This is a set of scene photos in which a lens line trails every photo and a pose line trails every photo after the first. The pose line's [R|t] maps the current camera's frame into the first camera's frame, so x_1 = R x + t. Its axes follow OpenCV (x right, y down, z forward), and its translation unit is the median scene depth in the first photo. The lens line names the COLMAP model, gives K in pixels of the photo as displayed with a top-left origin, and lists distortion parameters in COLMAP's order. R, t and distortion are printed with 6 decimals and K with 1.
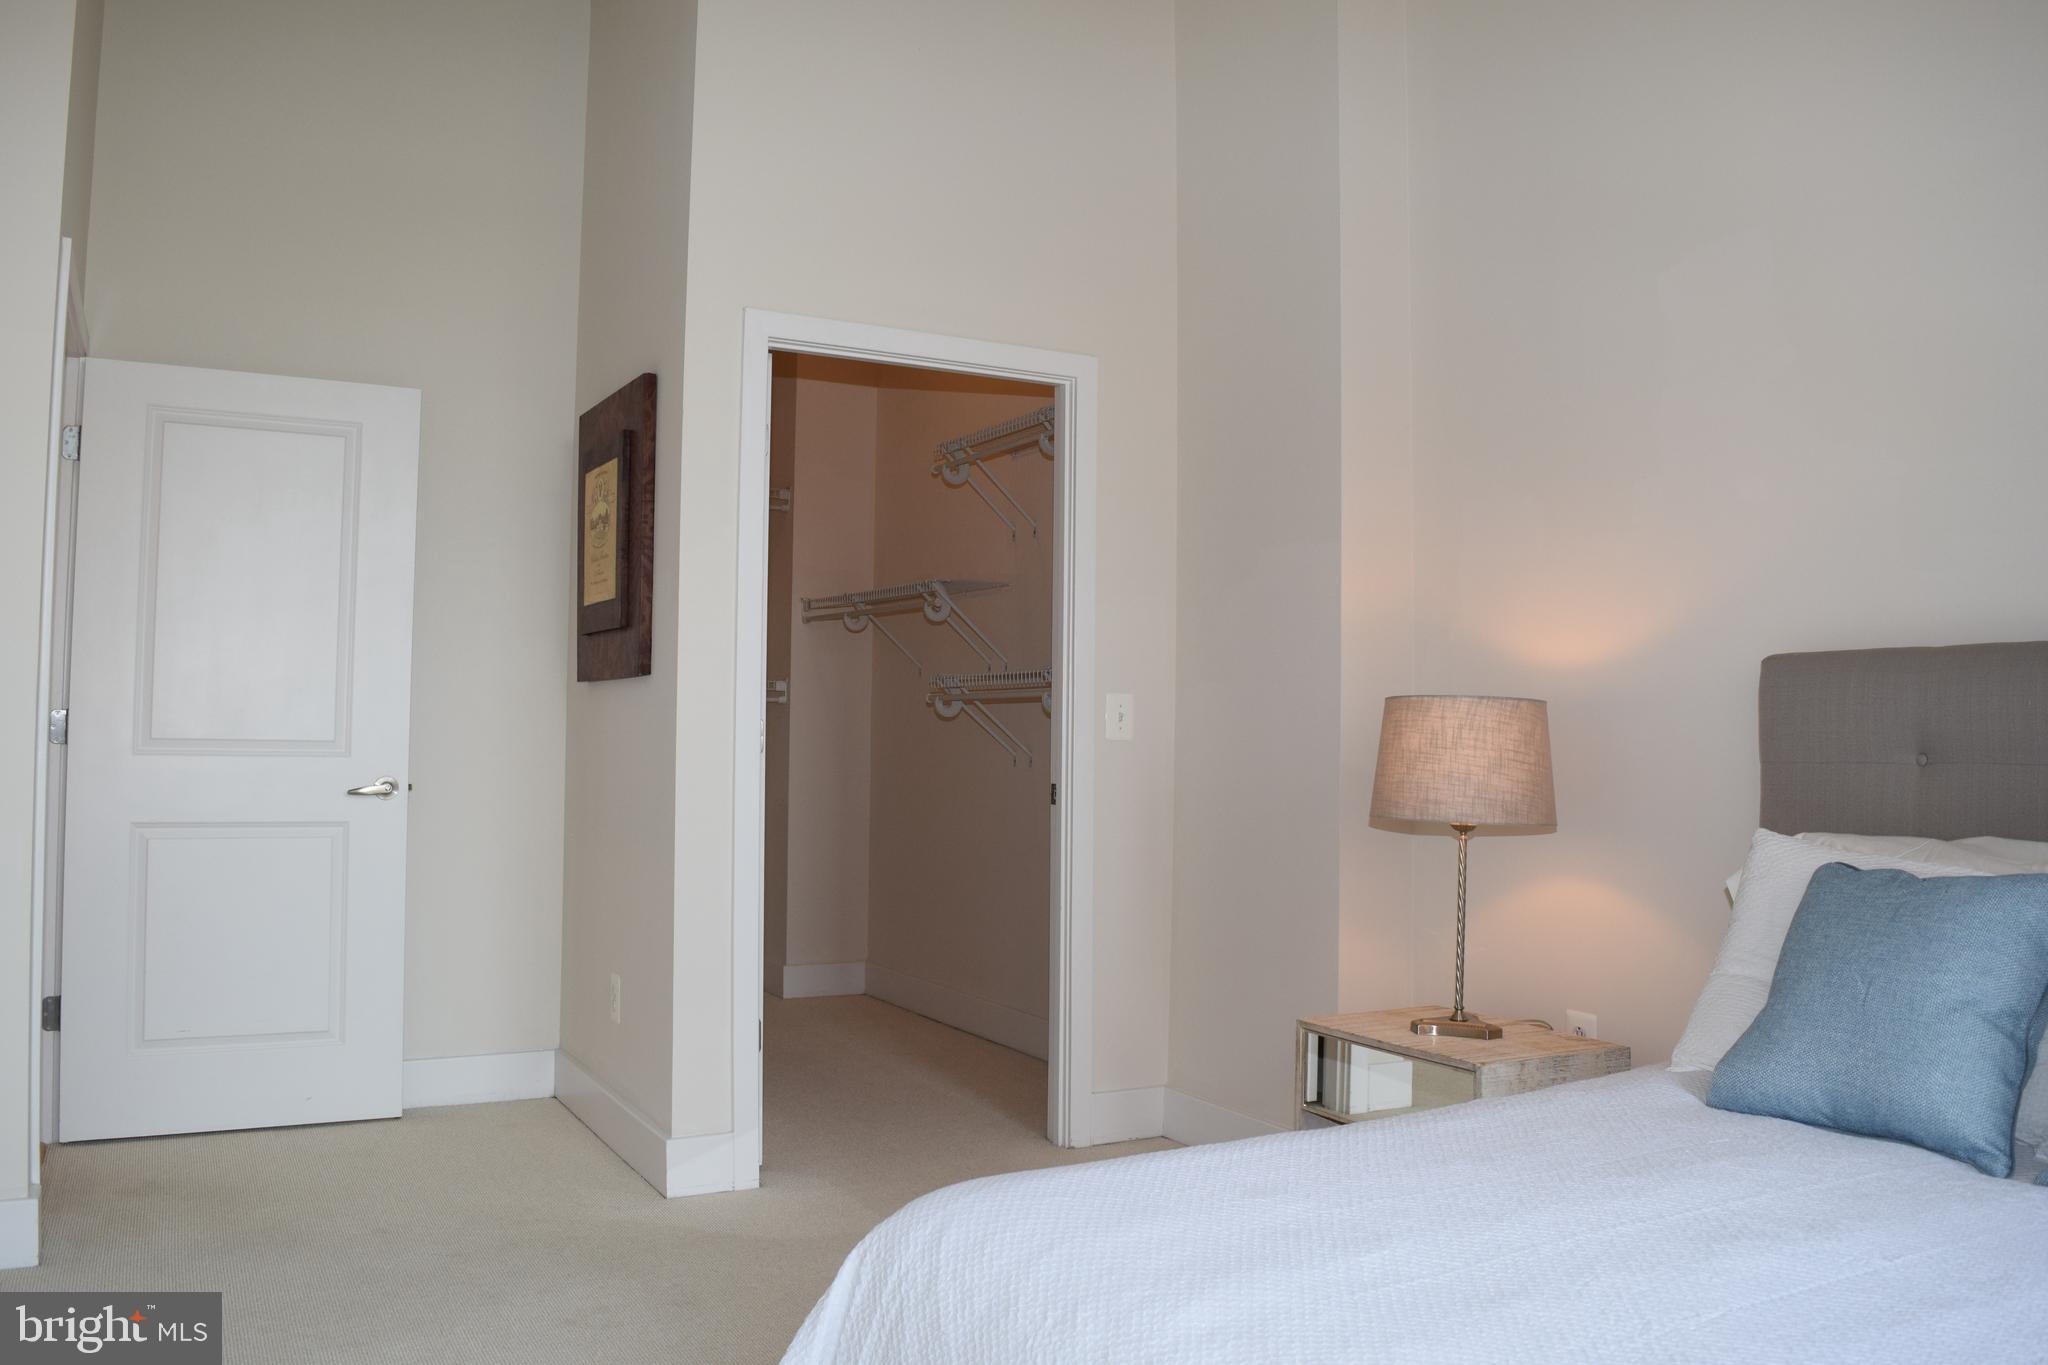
lens RADIAL K [[1606.9, 0, 1022.7], [0, 1606.9, 682.4], [0, 0, 1]] dist [-0.098362, 0.025003]
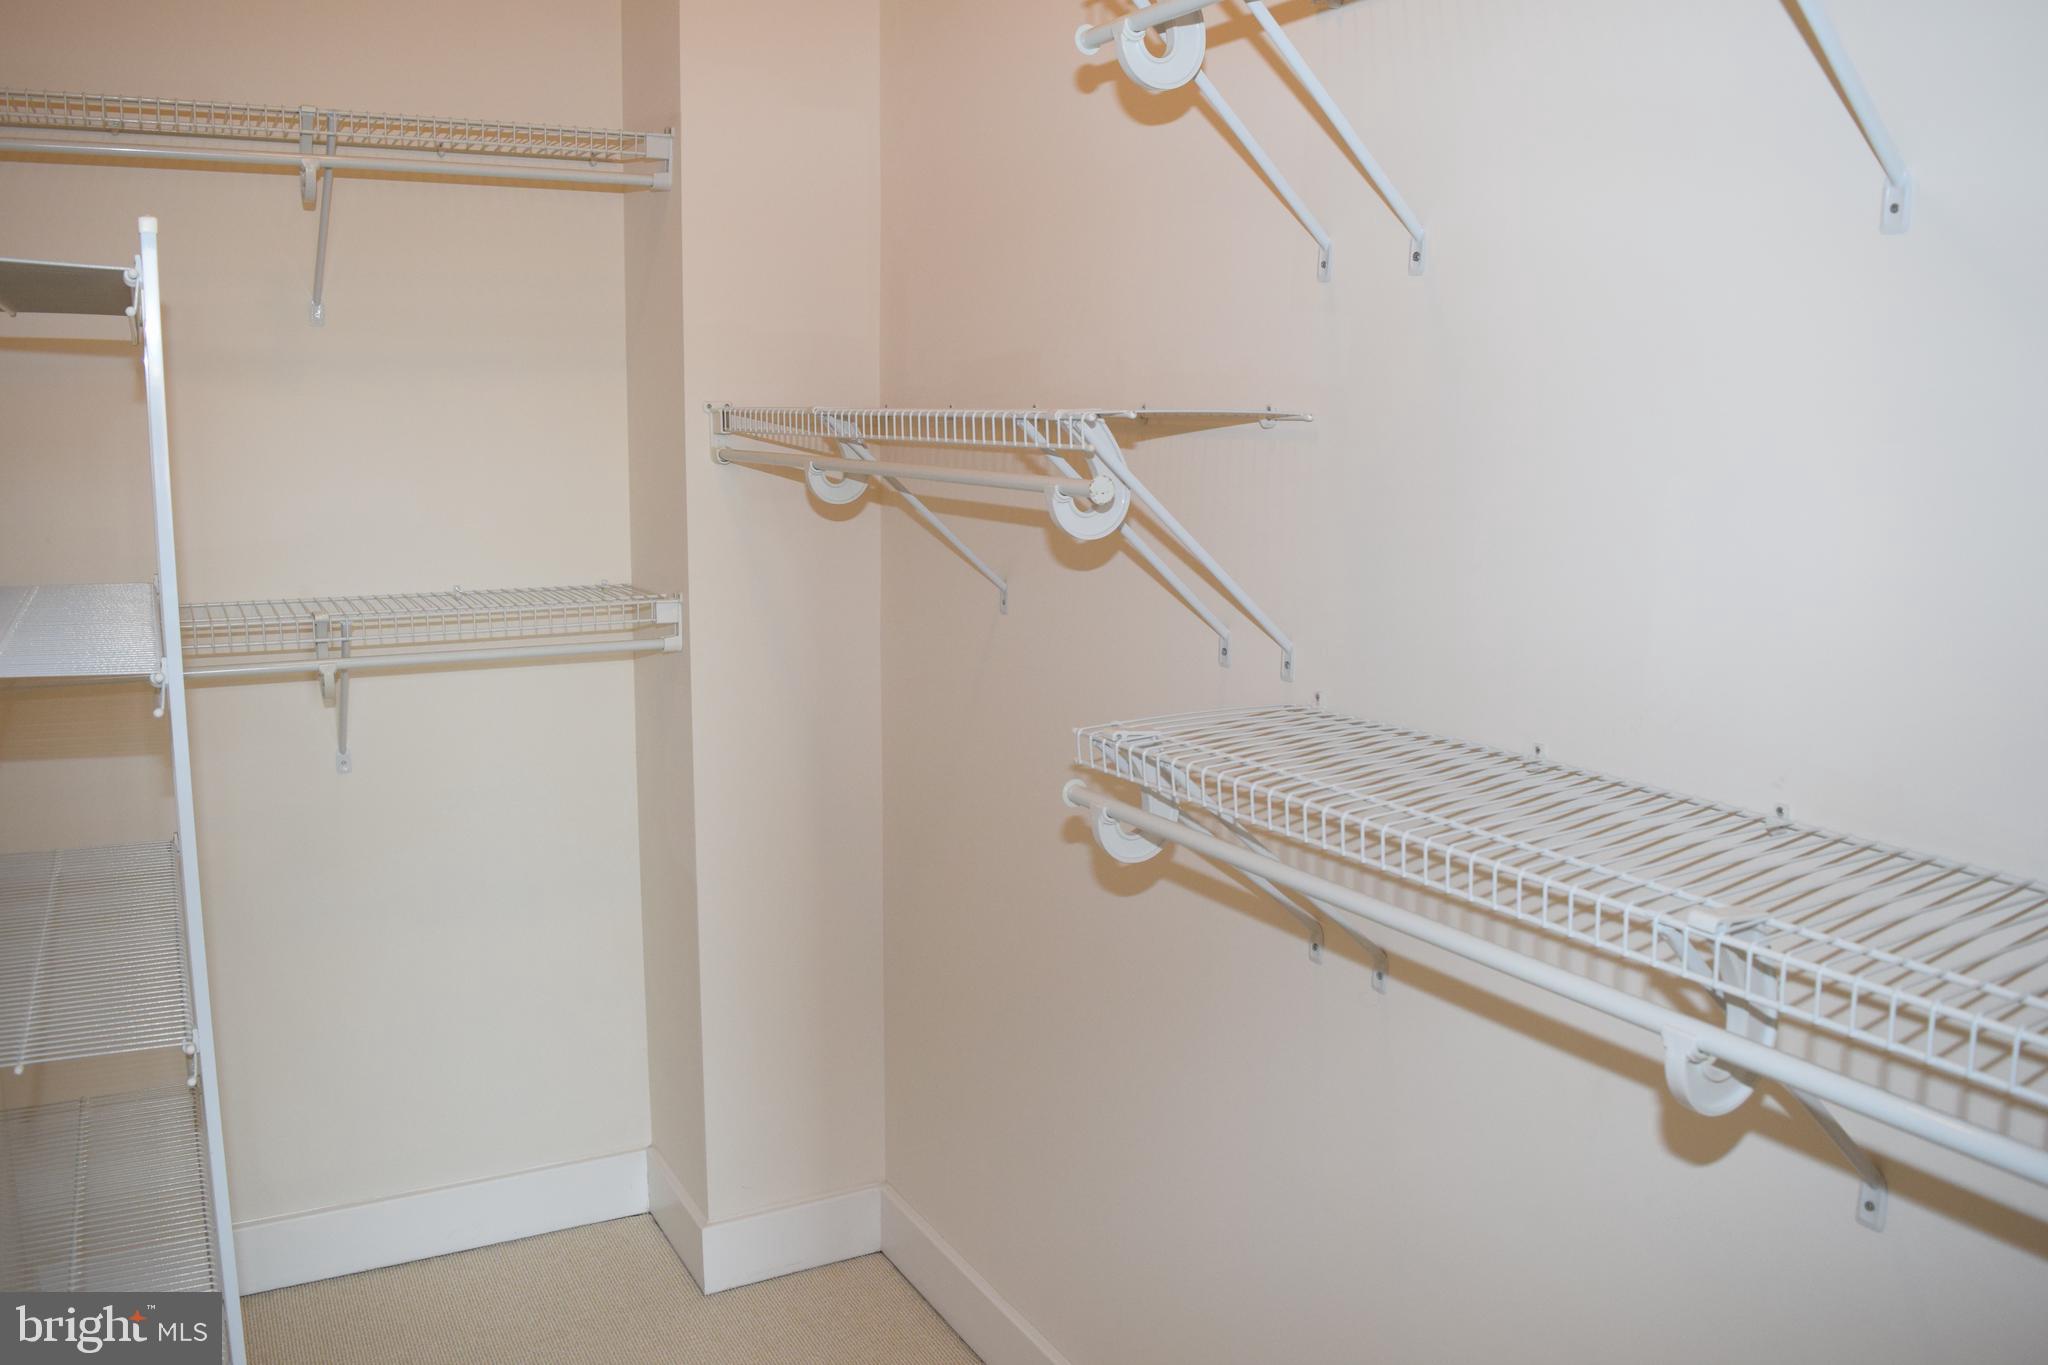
lens RADIAL K [[1606.9, 0, 1025.7], [0, 1606.9, 678.4], [0, 0, 1]] dist [-0.098362, 0.025003]
pose [[0.999975, -0.004911, -0.005160, -0.057295], [0.005793, 0.982201, 0.187745, -0.062942], [0.004146, -0.187770, 0.982204, 0.615669]]
